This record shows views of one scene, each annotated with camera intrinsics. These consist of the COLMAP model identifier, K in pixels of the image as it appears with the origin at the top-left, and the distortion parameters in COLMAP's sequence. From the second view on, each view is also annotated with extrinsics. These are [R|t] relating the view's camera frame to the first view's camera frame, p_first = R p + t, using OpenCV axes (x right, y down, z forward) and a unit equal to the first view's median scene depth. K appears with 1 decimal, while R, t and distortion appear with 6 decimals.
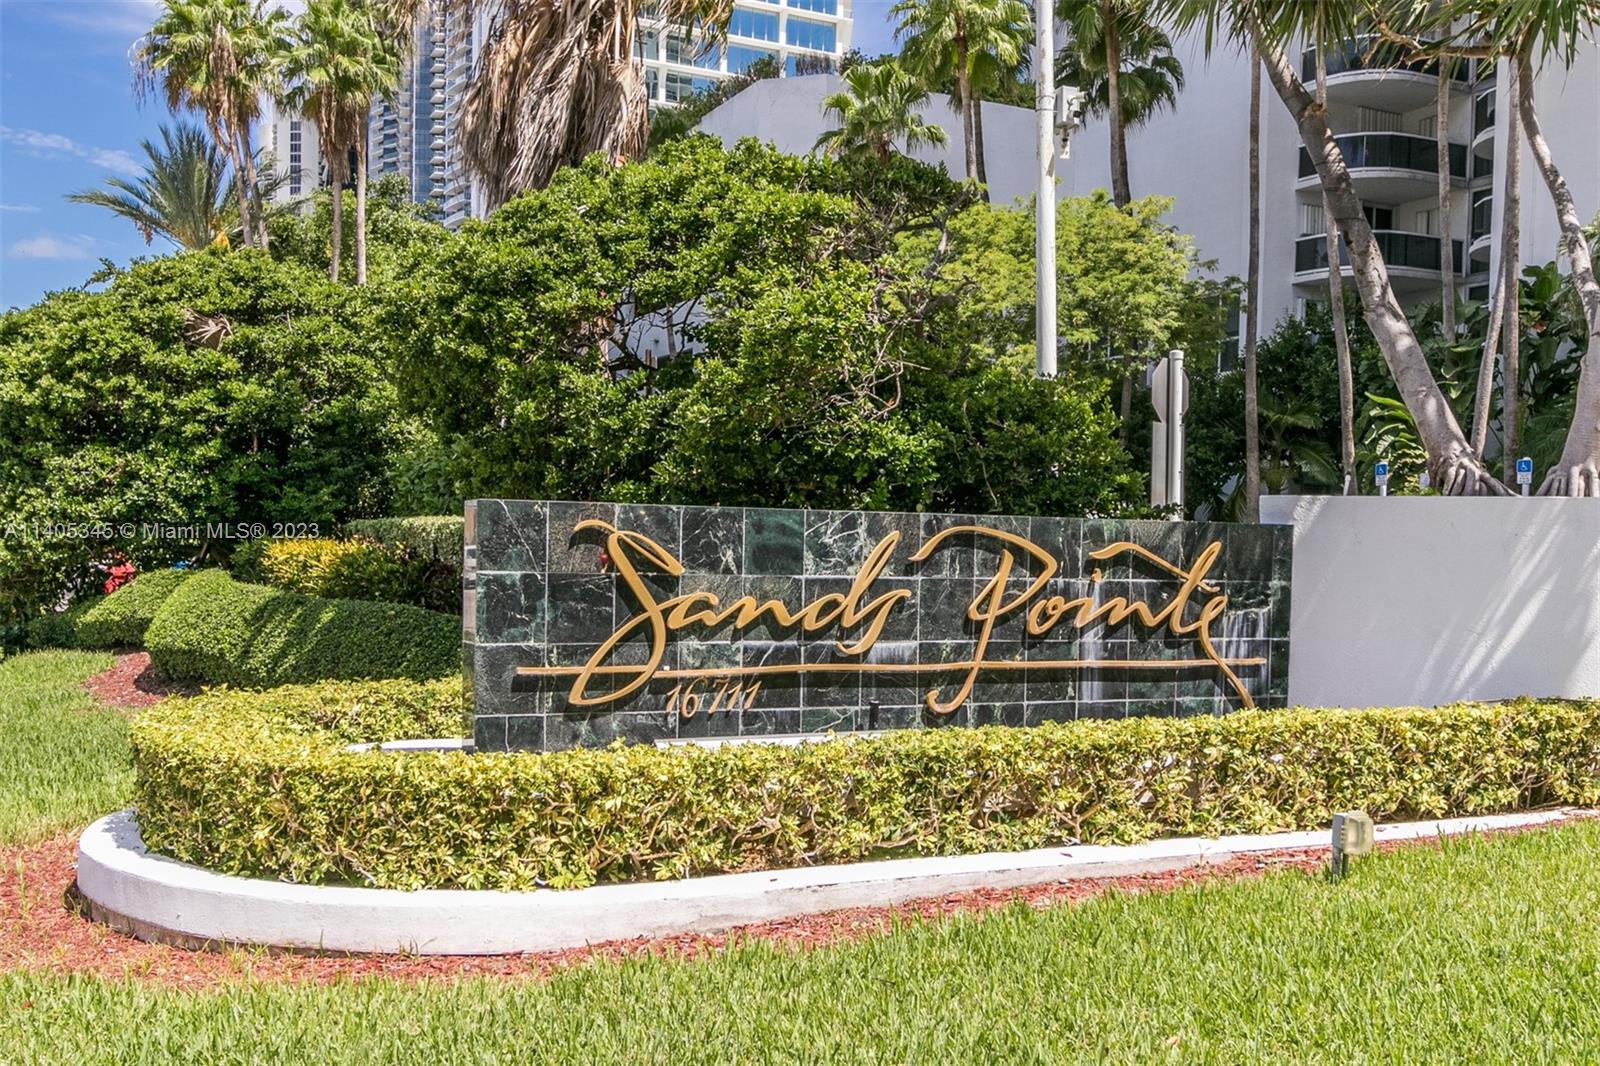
lens RADIAL K [[1619.9, 0, 800.0], [0, 1619.9, 533.0], [0, 0, 1]] dist [-0.001530, -0.015975]
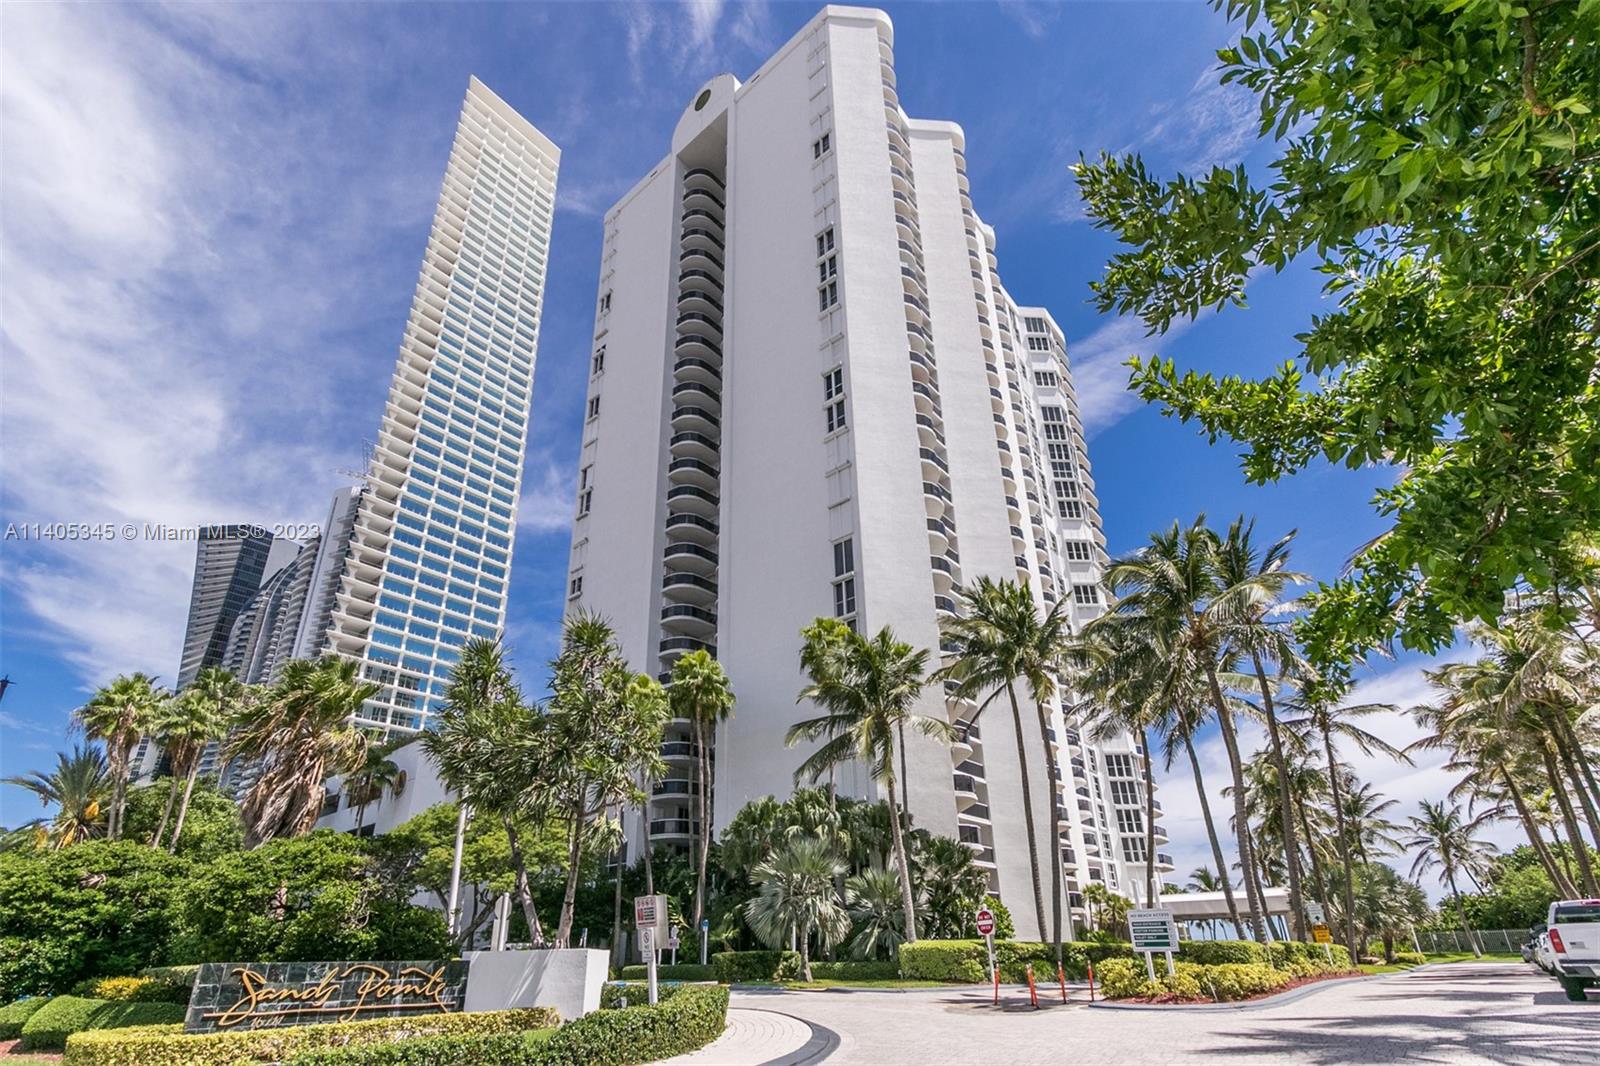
lens RADIAL K [[765.3, 0, 793.7], [0, 765.3, 597.3], [0, 0, 1]] dist [-0.018922, 0.007483]
pose [[0.918993, 0.131028, 0.371864, 0.199970], [0.039324, 0.908001, -0.417119, -0.004311], [-0.392307, 0.397953, 0.829294, -0.906468]]
